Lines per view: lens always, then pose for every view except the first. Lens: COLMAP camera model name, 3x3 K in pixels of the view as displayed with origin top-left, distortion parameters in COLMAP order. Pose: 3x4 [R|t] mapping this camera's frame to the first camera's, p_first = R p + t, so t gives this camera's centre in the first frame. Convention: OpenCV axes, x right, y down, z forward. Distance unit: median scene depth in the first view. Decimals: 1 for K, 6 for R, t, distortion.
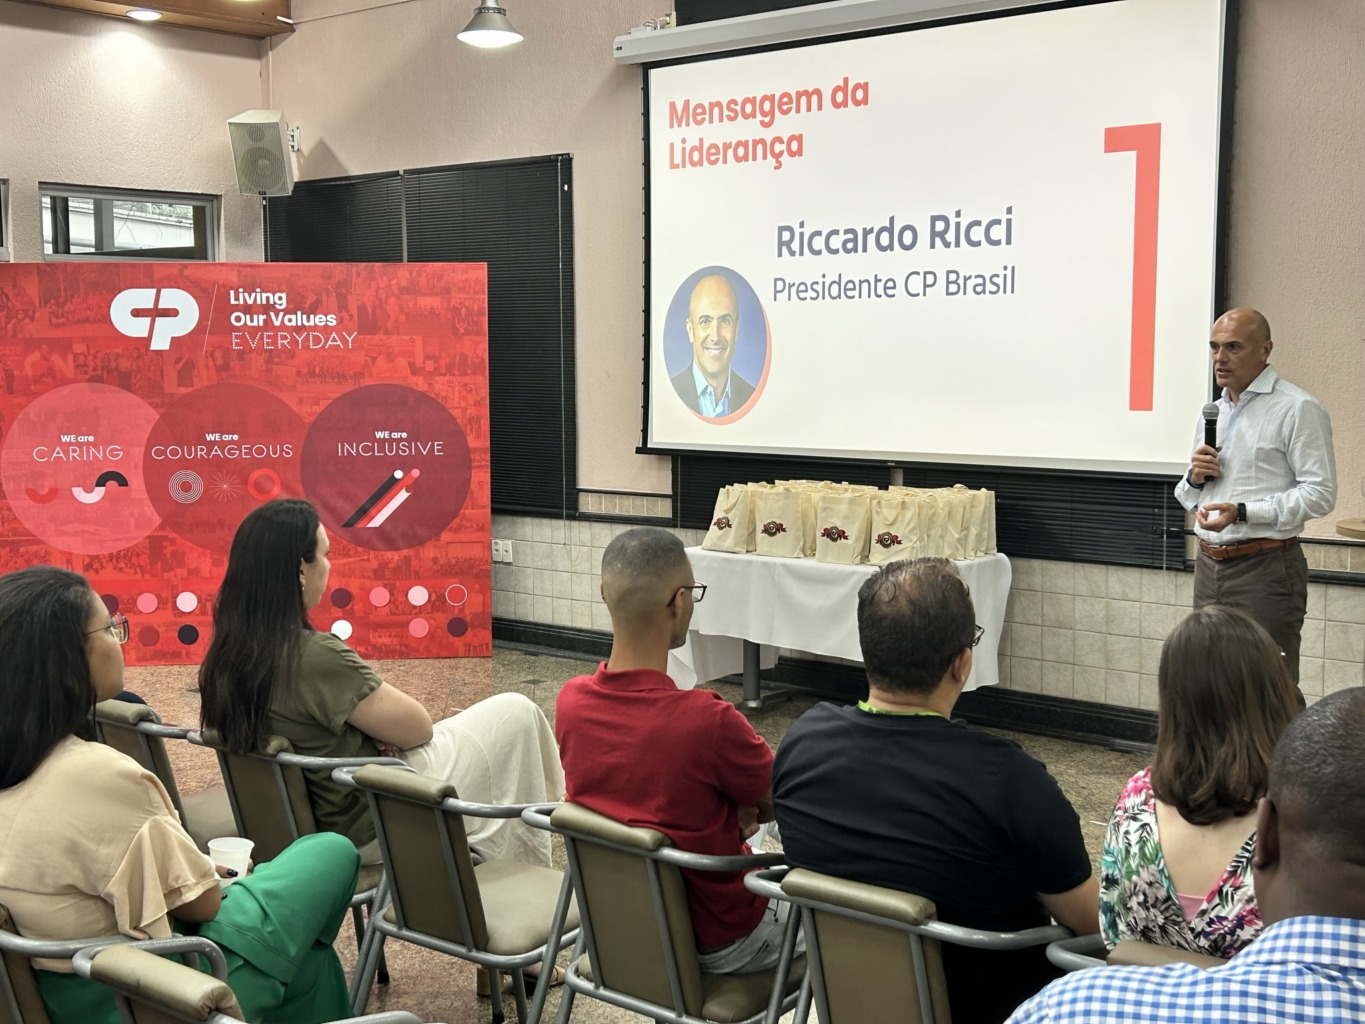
lens RADIAL K [[1683.1, 0, 684.9], [0, 1683.1, 489.8], [0, 0, 1]] dist [0.211249, -0.686930]
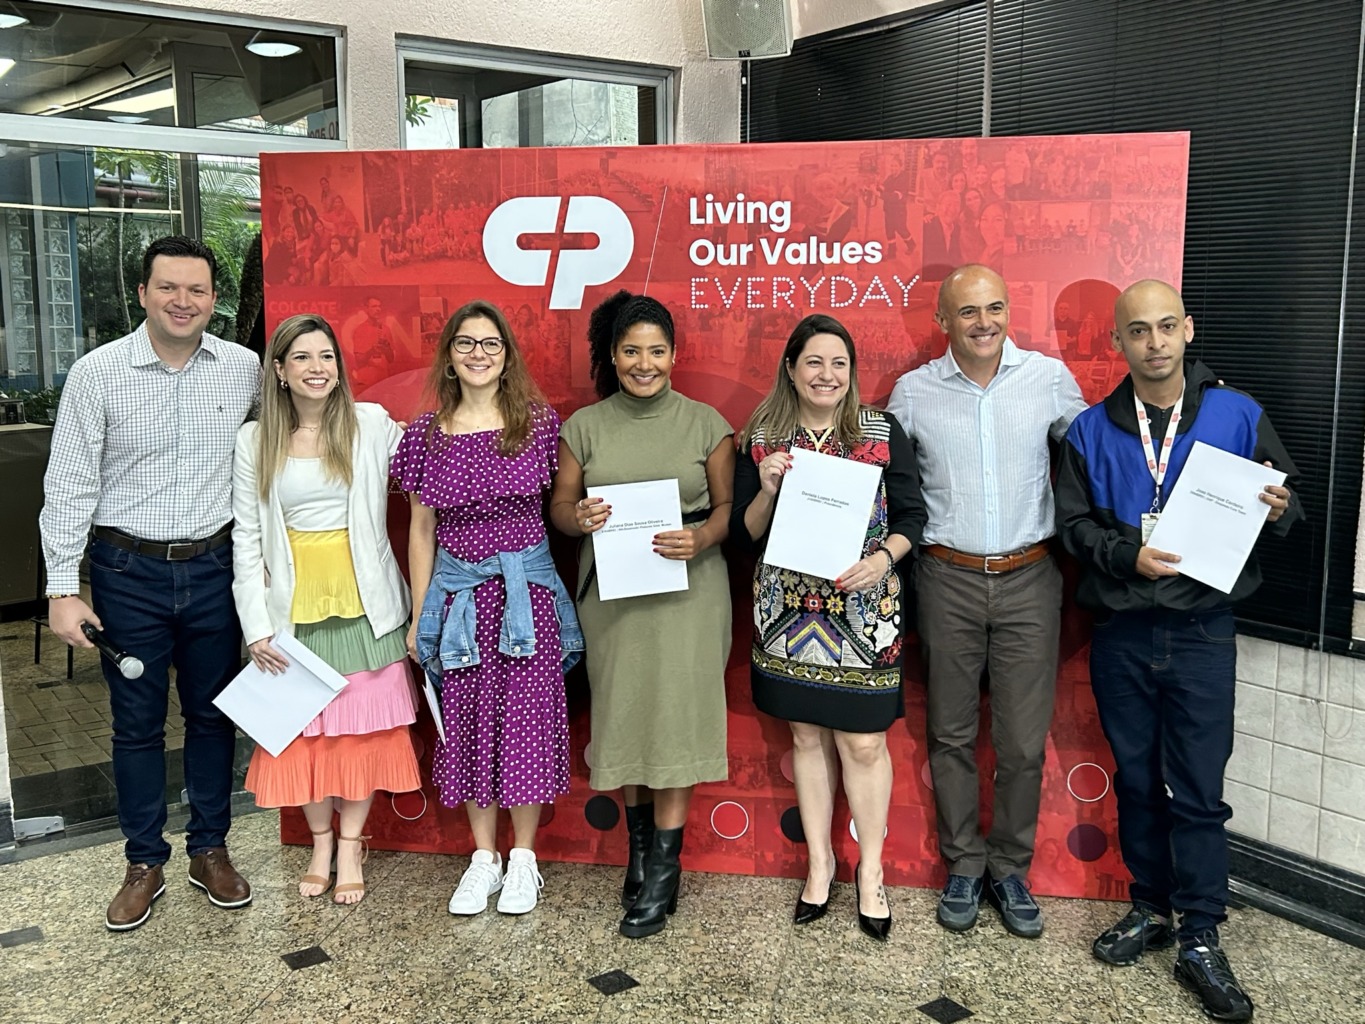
lens RADIAL K [[1422.1, 0, 684.9], [0, 1422.1, 505.7], [0, 0, 1]] dist [0.113833, -0.160871]
pose [[0.967050, 0.040493, -0.251344, -0.150412], [-0.028518, 0.998286, 0.051105, -0.042932], [0.252983, -0.042254, 0.966548, 0.556847]]
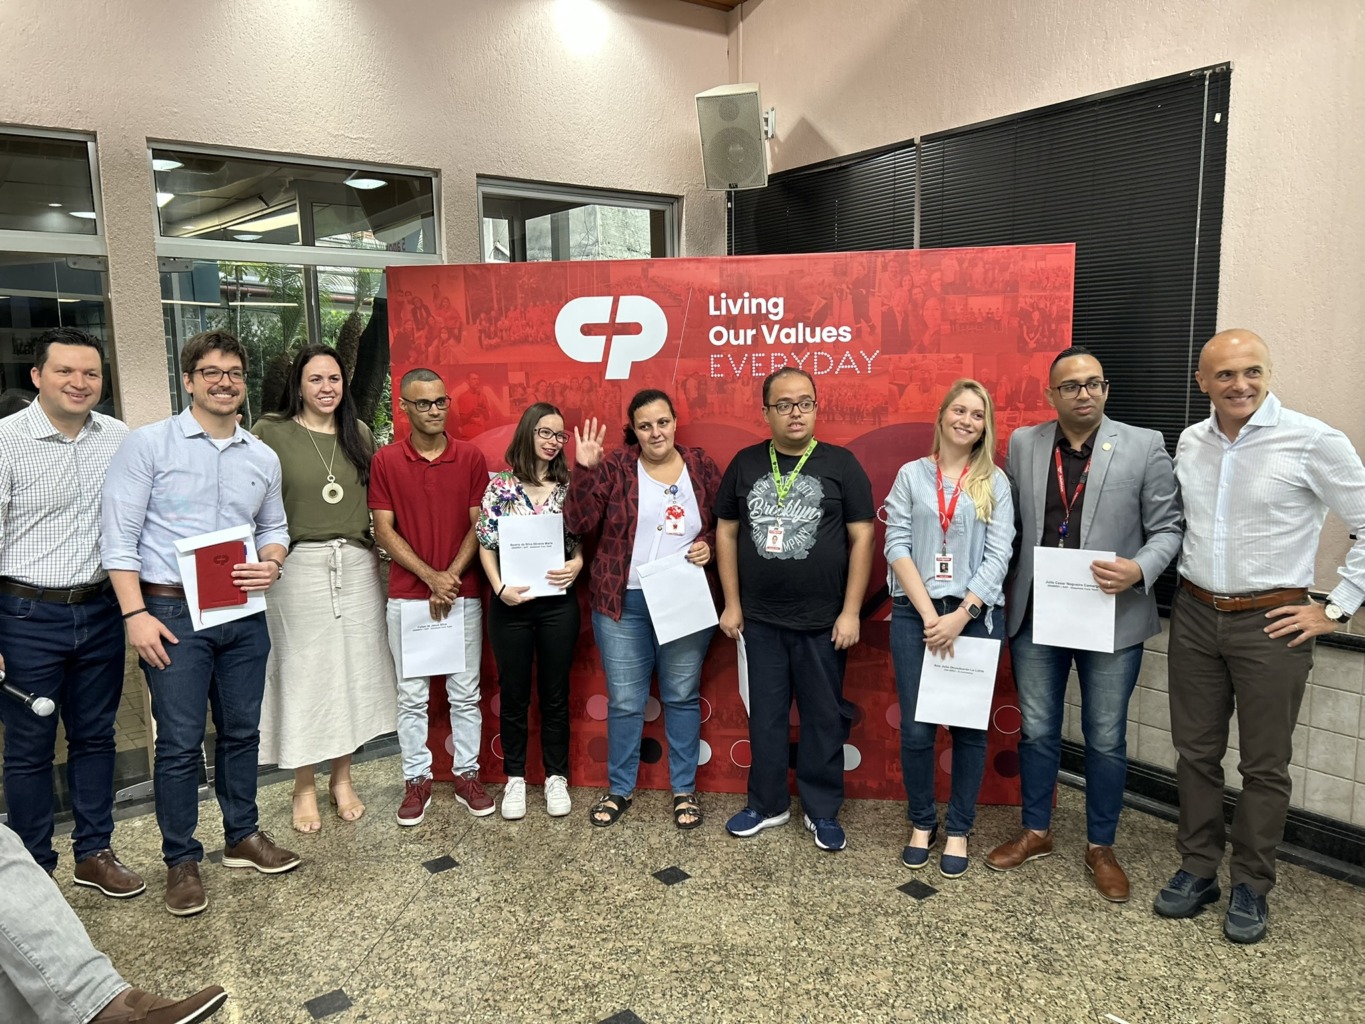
lens RADIAL K [[1071.5, 0, 682.5], [0, 1071.5, 512.0], [0, 0, 1]] dist [0.132956, -0.211020]
pose [[0.974638, 0.020319, -0.222864, -0.172206], [-0.010166, 0.998861, 0.046611, -0.045701], [0.223557, -0.043163, 0.973735, 0.541205]]
